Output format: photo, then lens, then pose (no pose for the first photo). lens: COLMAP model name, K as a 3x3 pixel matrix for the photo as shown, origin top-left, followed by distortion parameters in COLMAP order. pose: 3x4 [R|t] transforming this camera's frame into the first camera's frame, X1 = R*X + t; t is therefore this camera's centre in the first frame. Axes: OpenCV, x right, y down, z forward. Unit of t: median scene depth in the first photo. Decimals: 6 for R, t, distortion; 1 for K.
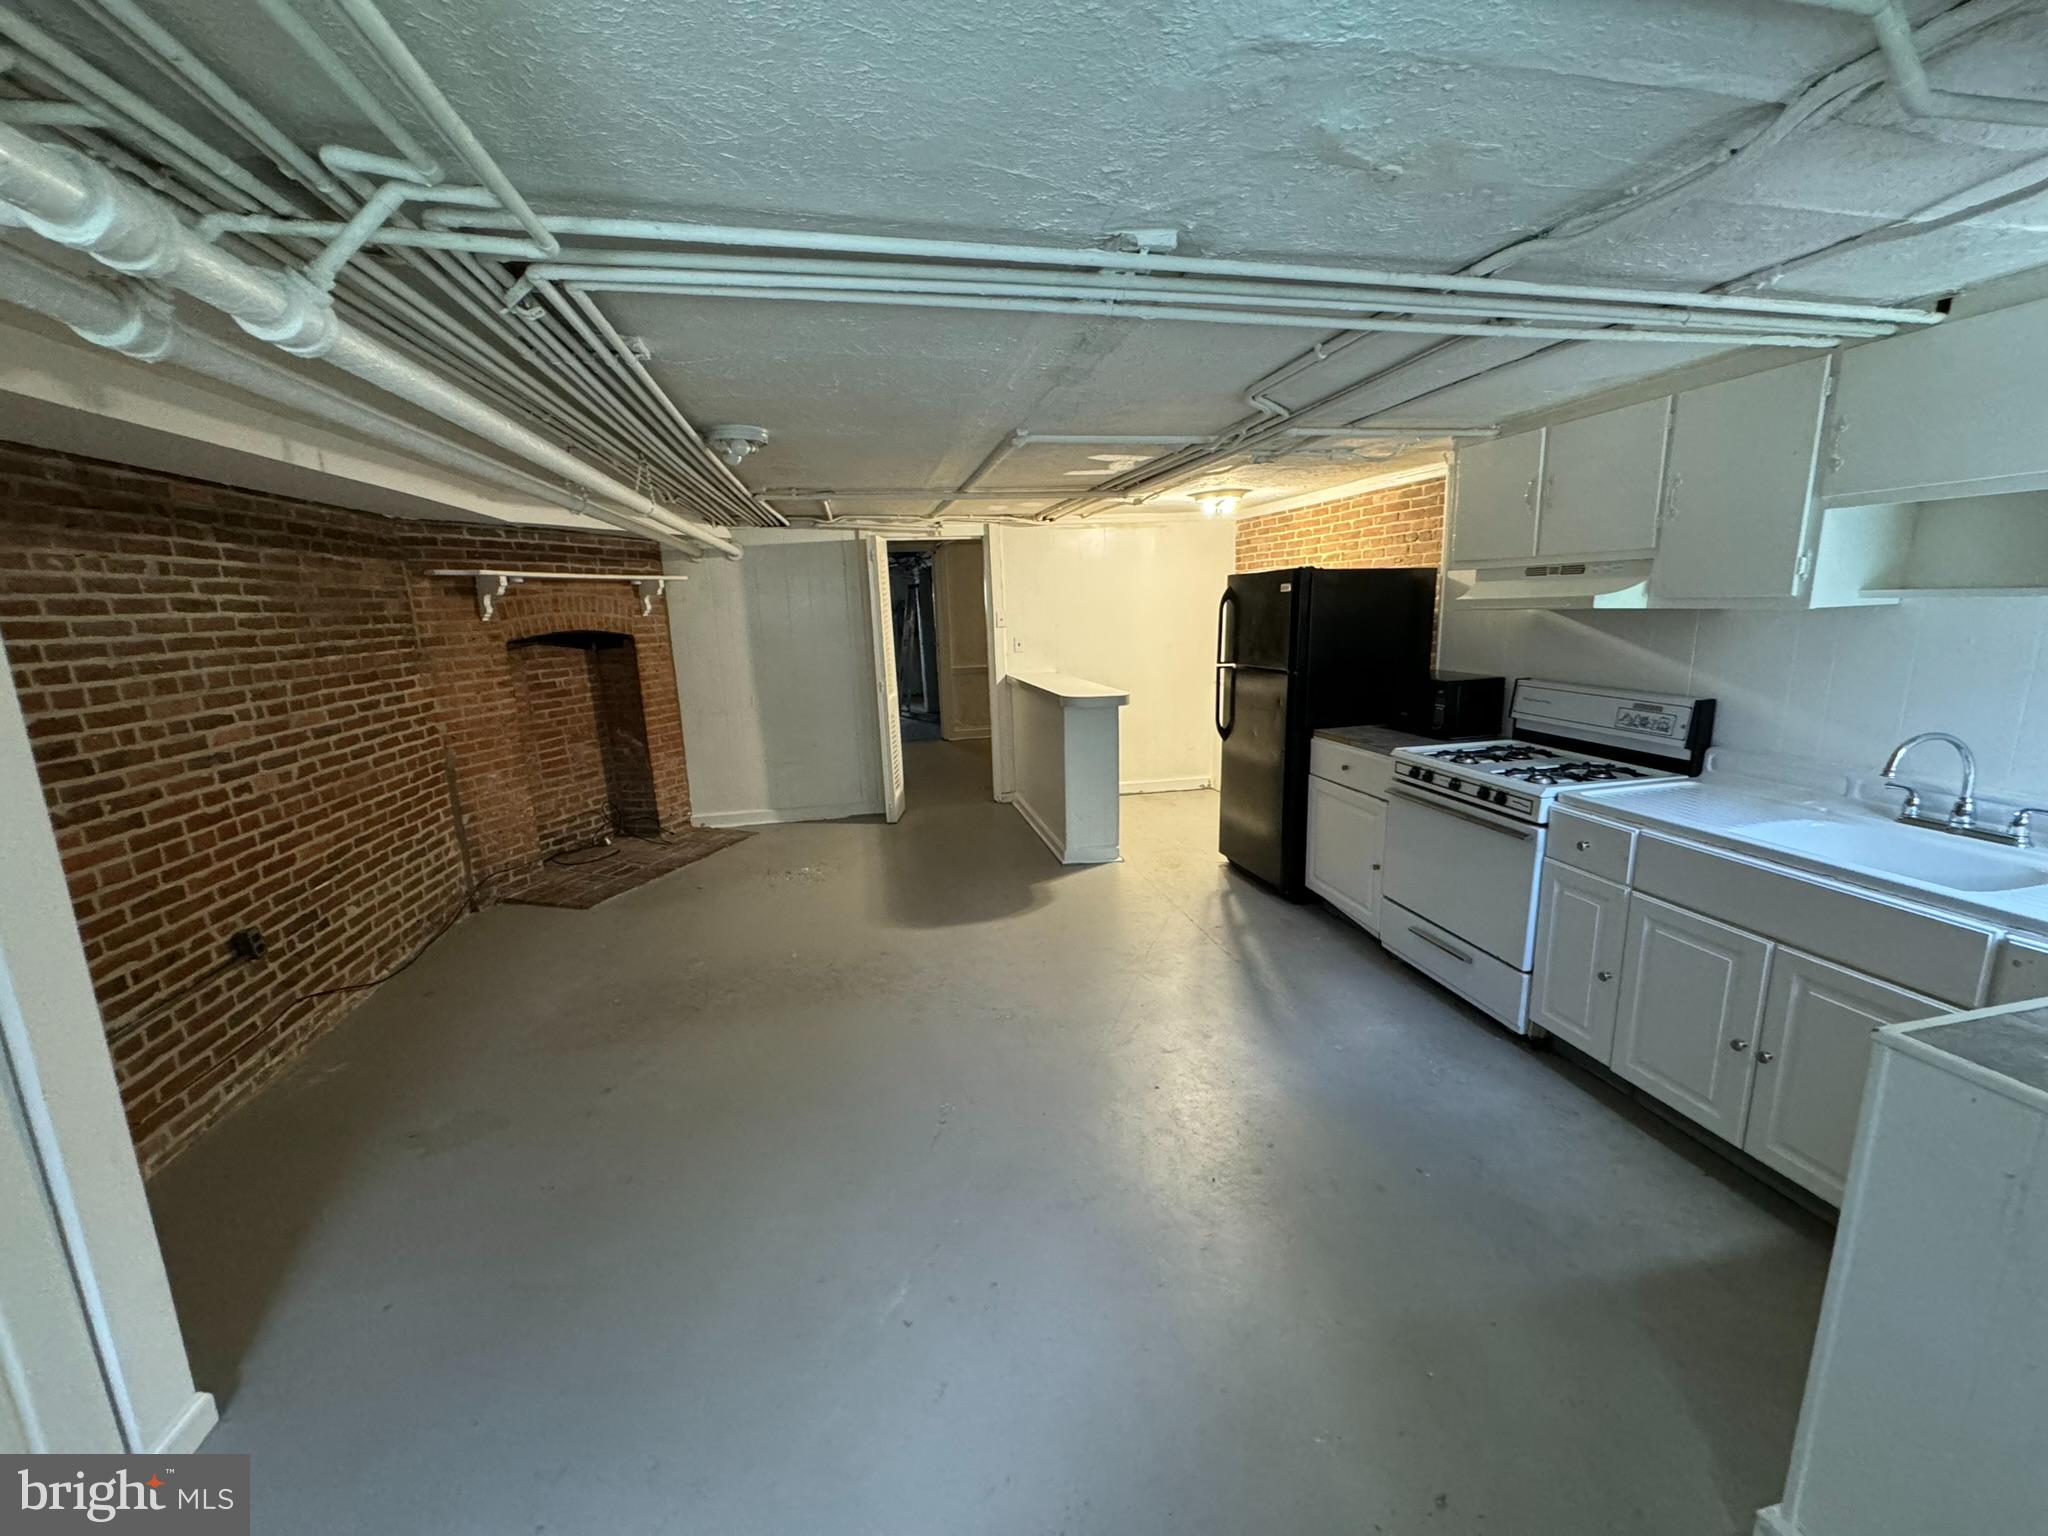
lens RADIAL K [[815.3, 0, 1024.5], [0, 815.3, 764.8], [0, 0, 1]] dist [-0.002991, 0.001145]
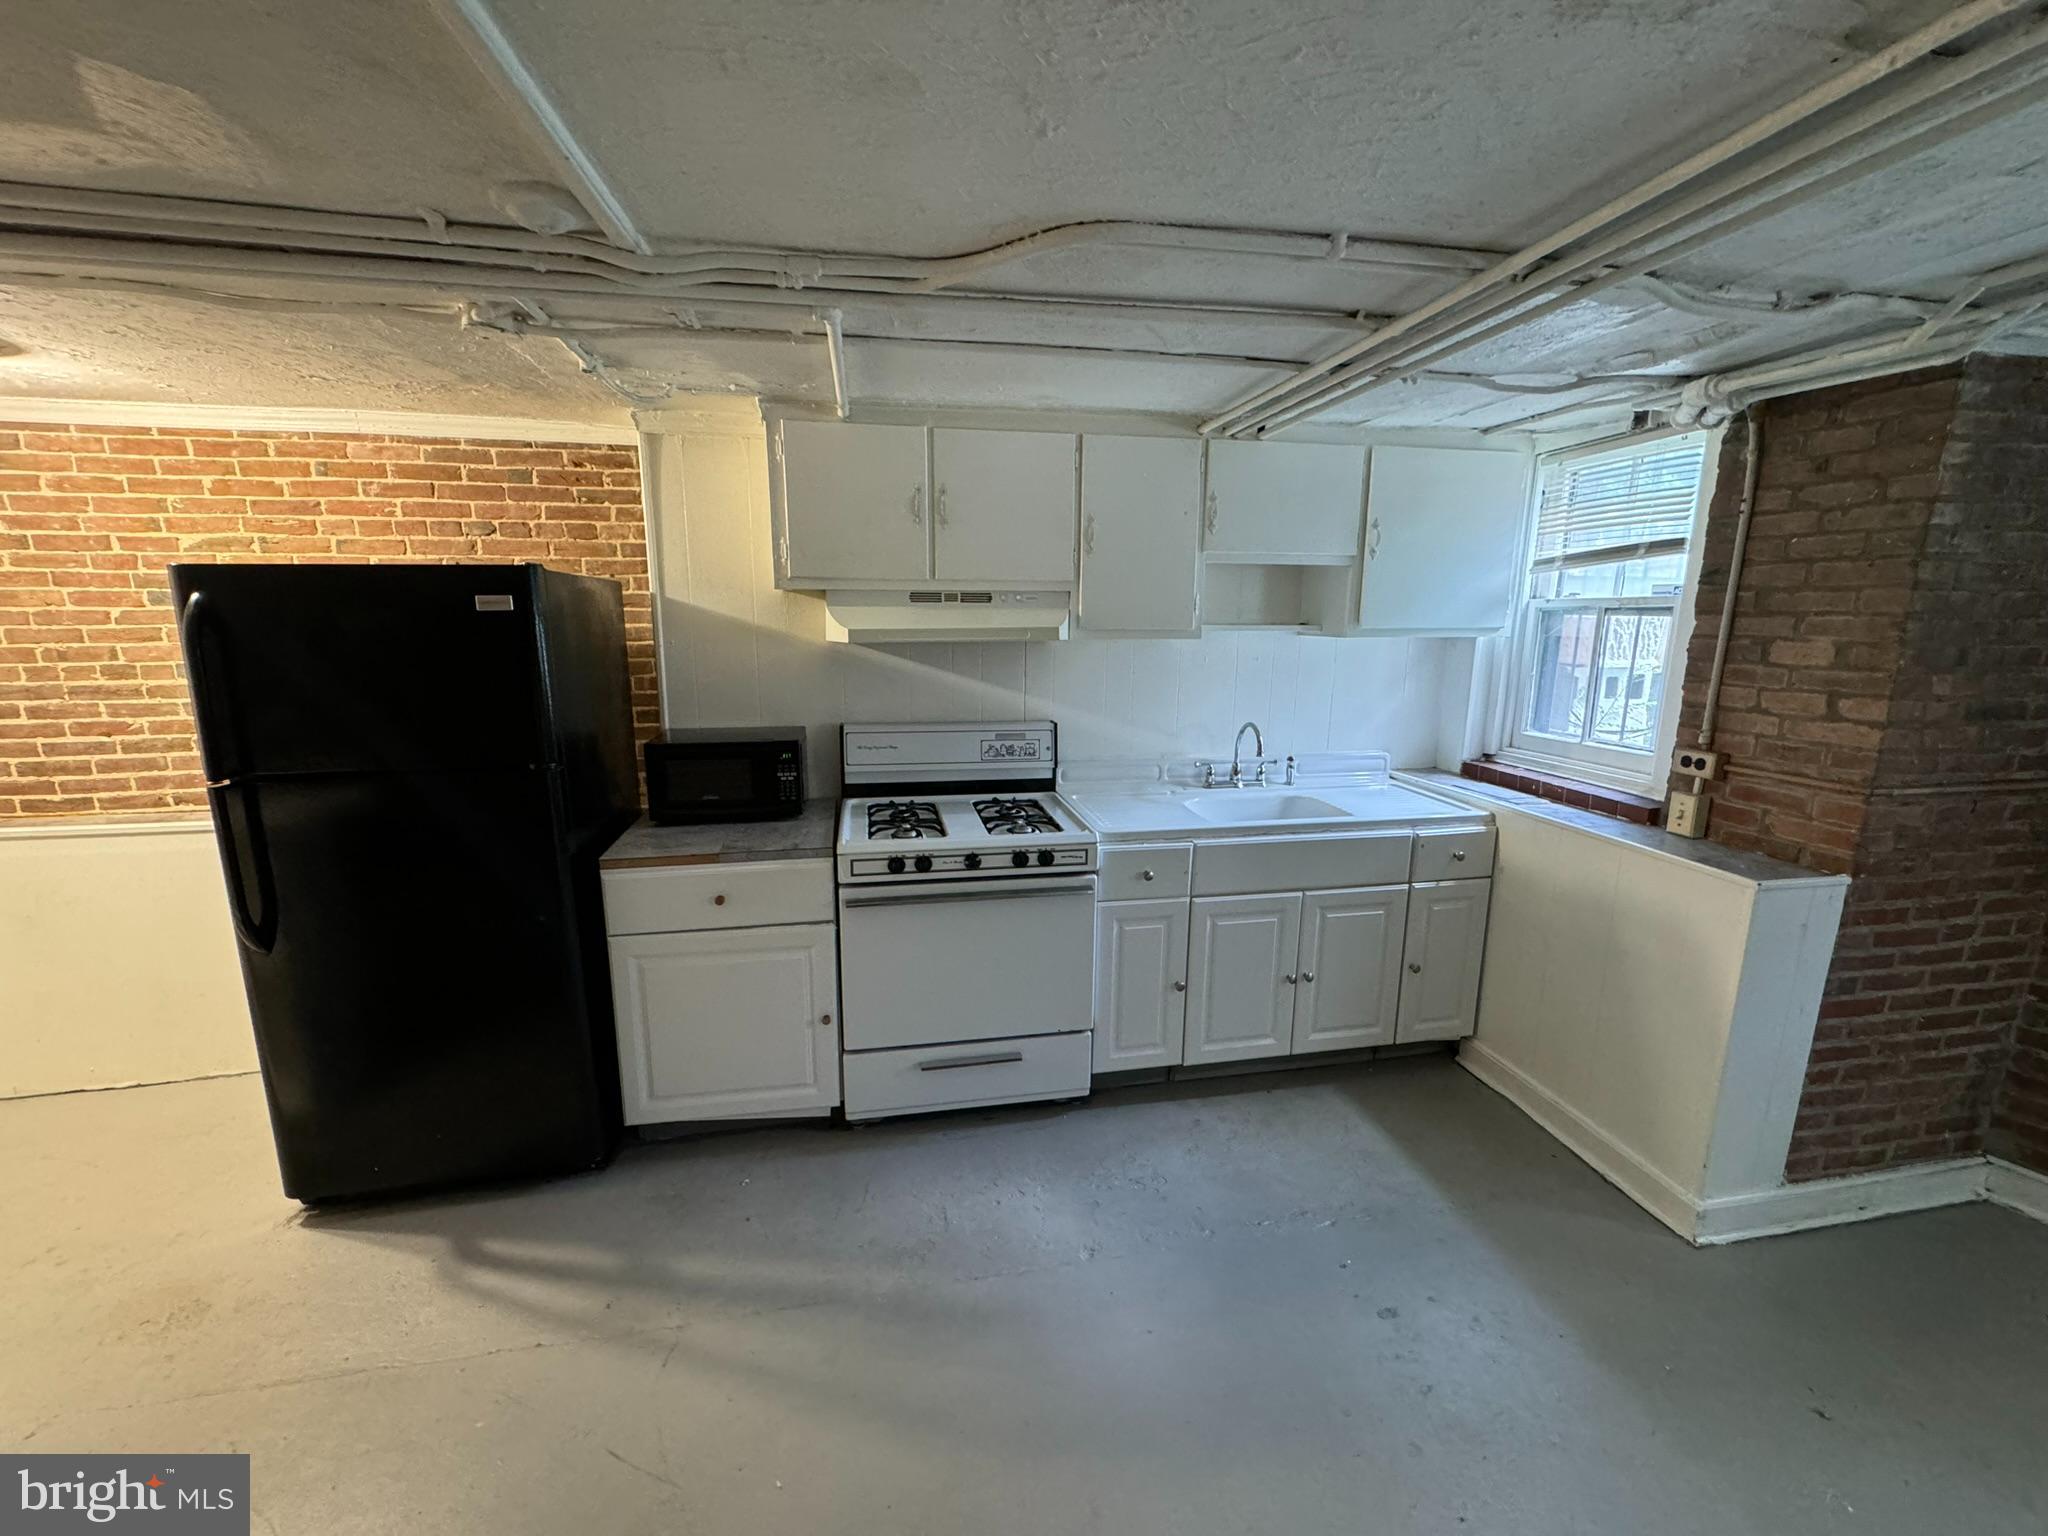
lens RADIAL K [[815.3, 0, 1022.3], [0, 815.3, 765.8], [0, 0, 1]] dist [-0.002991, 0.001145]
pose [[0.024395, -0.158363, 0.987080, -0.236935], [0.192988, 0.969547, 0.150780, -0.176921], [-0.980898, 0.186816, 0.054214, 0.894697]]
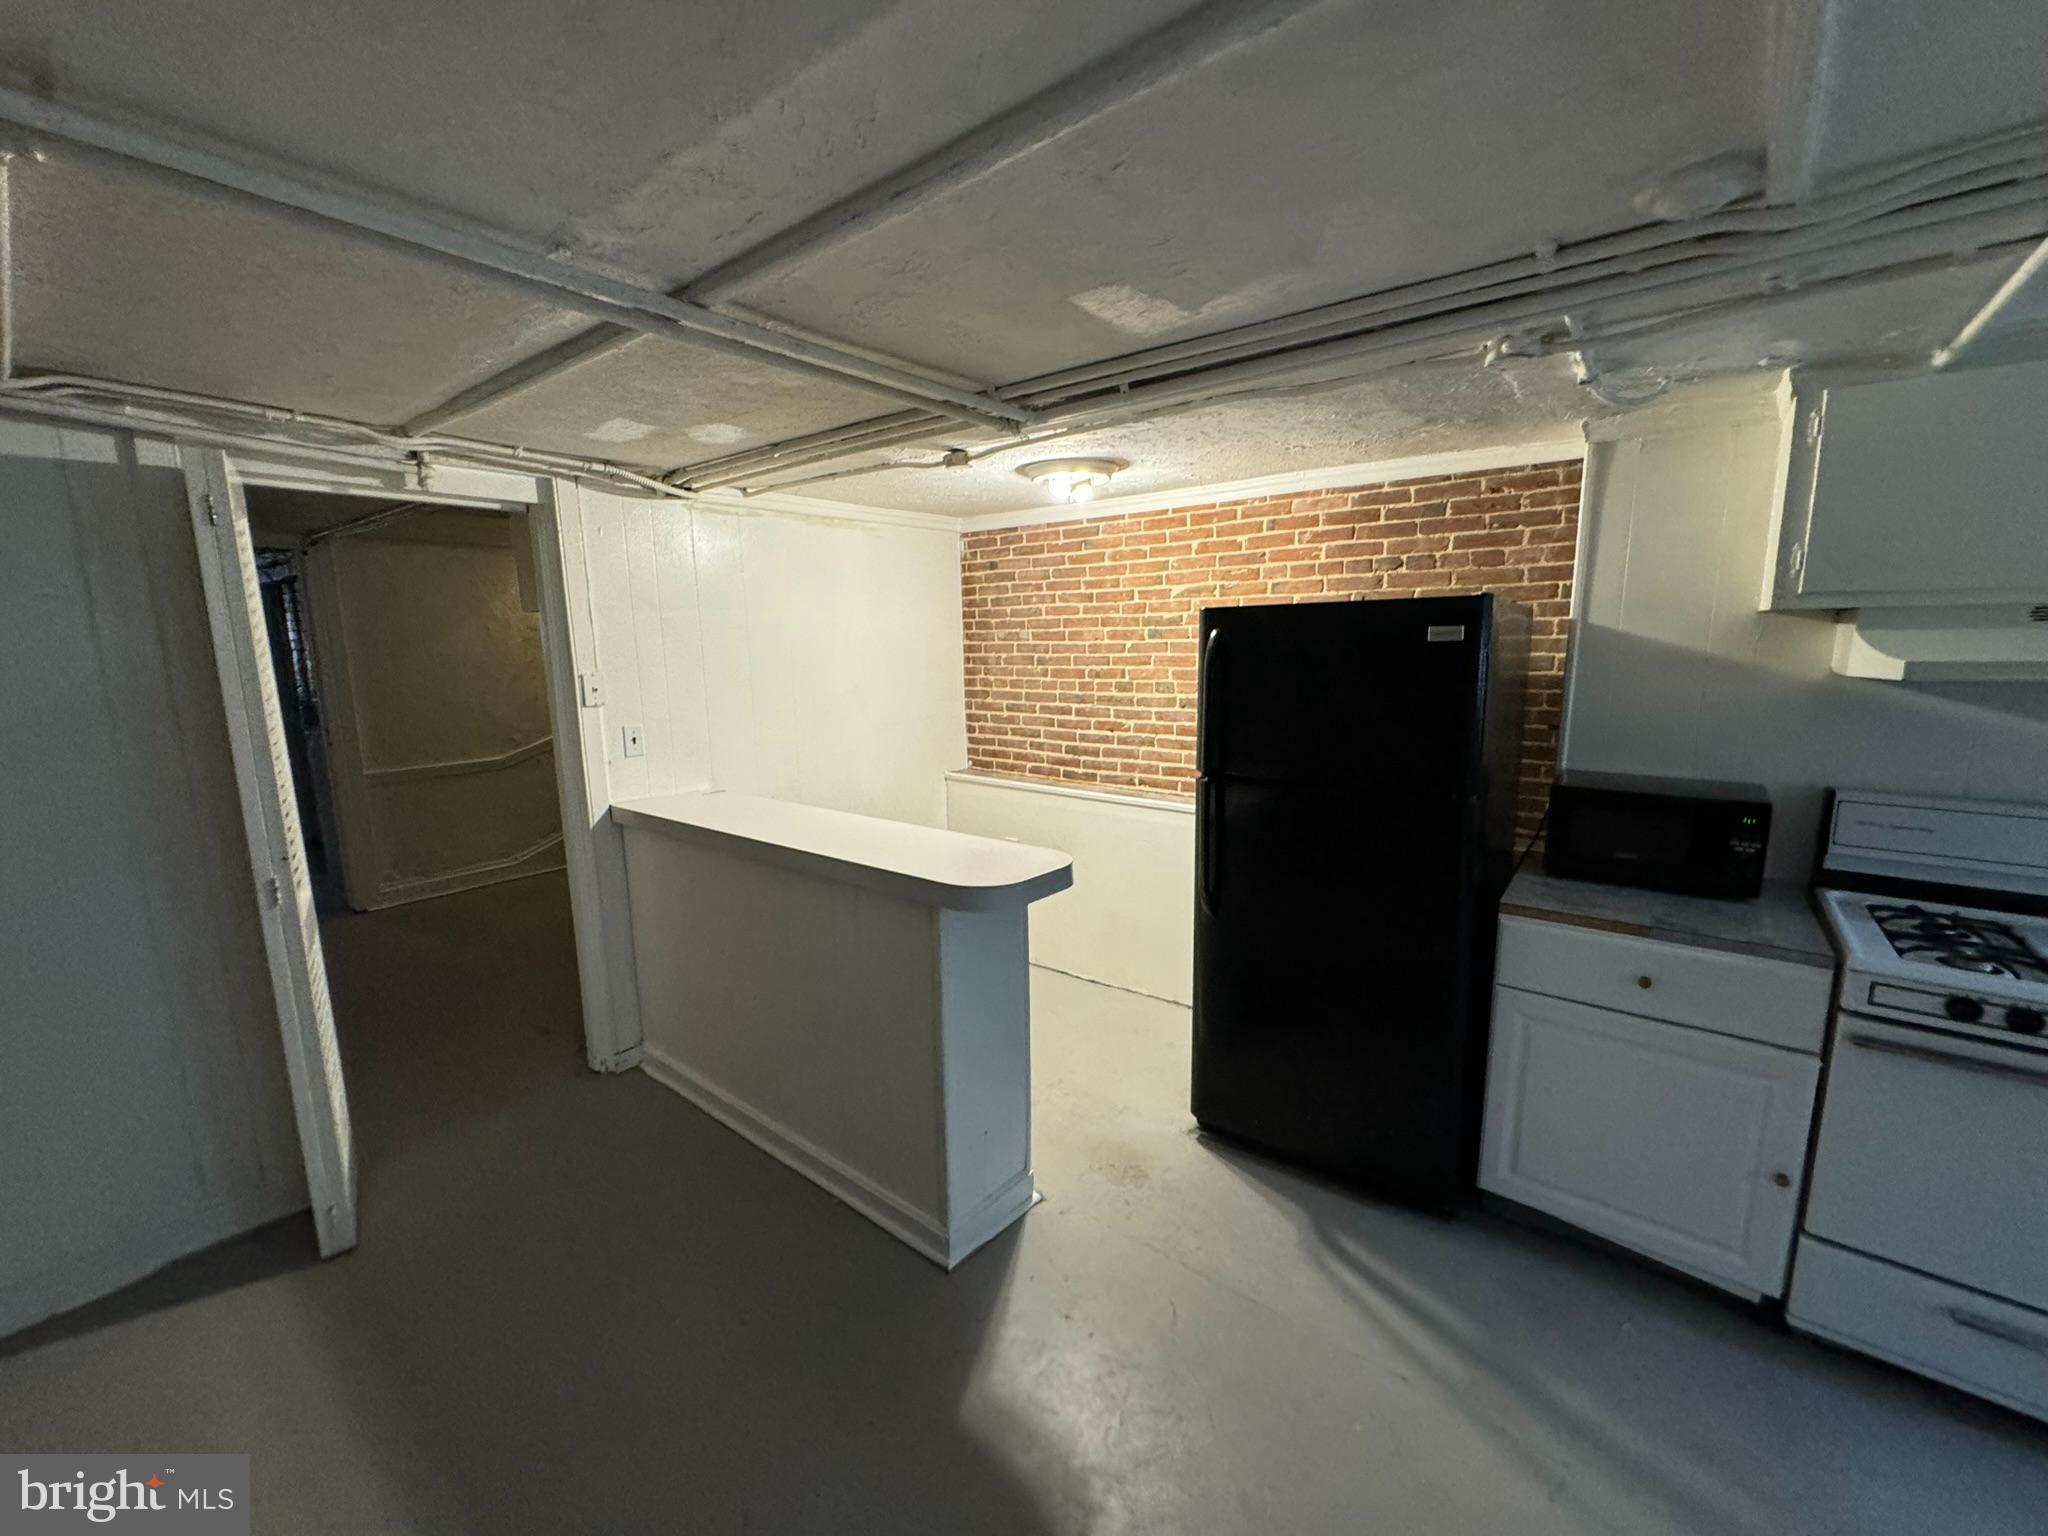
lens RADIAL K [[815.3, 0, 1028.4], [0, 815.3, 767.1], [0, 0, 1]] dist [-0.002991, 0.001145]
pose [[0.774998, -0.076972, 0.627259, -0.272855], [0.113561, 0.993360, -0.018410, -0.204808], [-0.621677, 0.085499, 0.778593, 1.024666]]
